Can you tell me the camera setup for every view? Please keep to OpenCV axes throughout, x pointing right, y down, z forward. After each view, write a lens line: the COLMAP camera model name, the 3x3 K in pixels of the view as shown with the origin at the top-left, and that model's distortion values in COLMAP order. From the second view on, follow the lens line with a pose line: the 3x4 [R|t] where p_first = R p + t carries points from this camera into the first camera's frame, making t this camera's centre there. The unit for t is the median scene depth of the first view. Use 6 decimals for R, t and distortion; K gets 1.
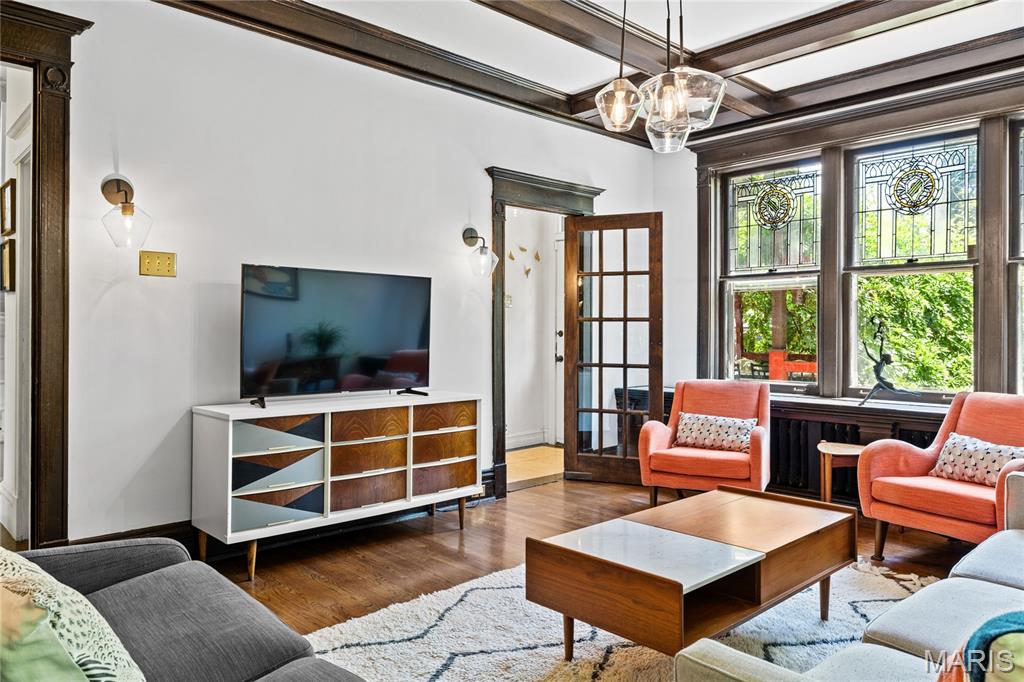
lens RADIAL K [[698.7, 0, 514.9], [0, 698.7, 330.6], [0, 0, 1]] dist [-0.001108, 0.000793]
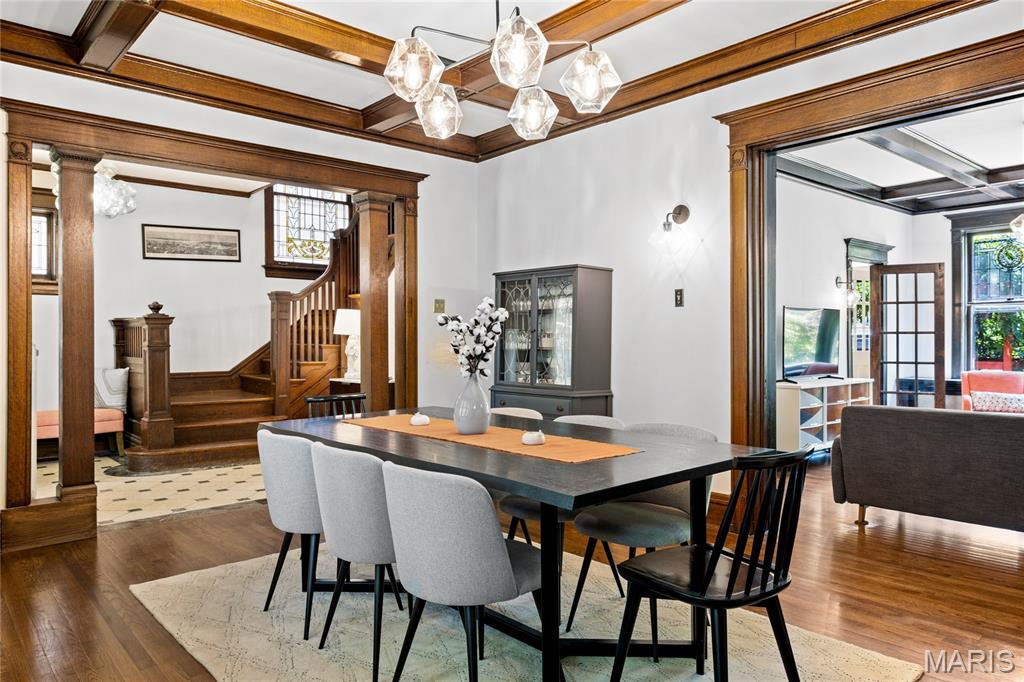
lens RADIAL K [[698.7, 0, 514.9], [0, 698.7, 345.3], [0, 0, 1]] dist [-0.001108, 0.000793]
pose [[0.999533, -0.006468, -0.029874, -0.908304], [0.006644, 0.999961, 0.005797, -0.004371], [0.029836, -0.005993, 0.999537, -0.743059]]
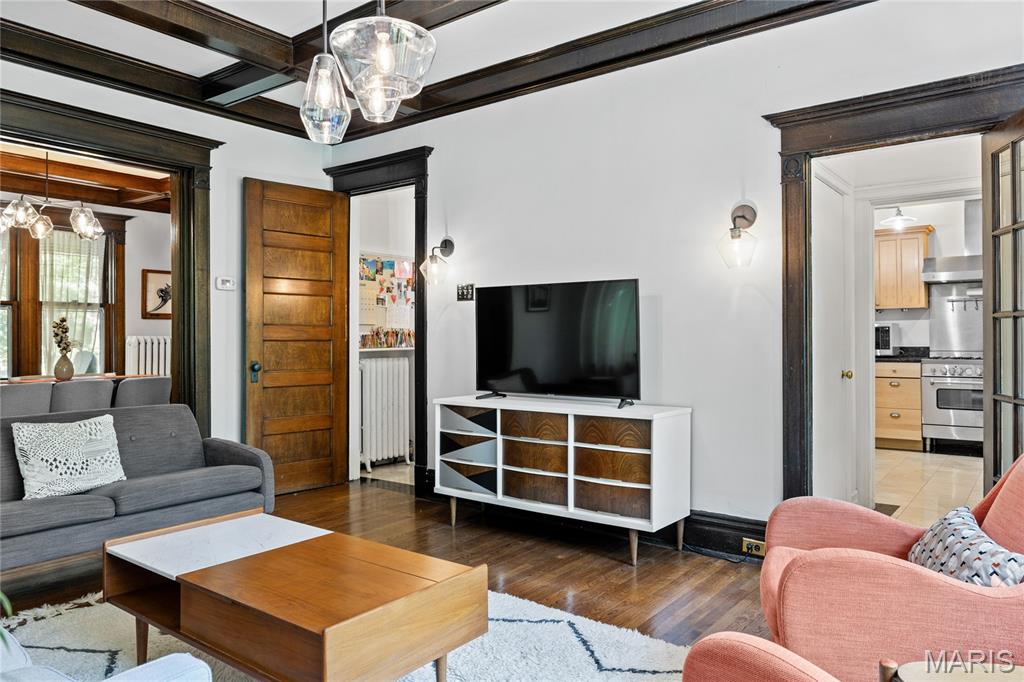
lens RADIAL K [[698.7, 0, 518.0], [0, 698.7, 339.6], [0, 0, 1]] dist [-0.001108, 0.000793]
pose [[0.165657, -0.003026, -0.986179, 0.793142], [0.003610, 0.999990, -0.002461, 0.004746], [0.986177, -0.003153, 0.165666, 0.749464]]
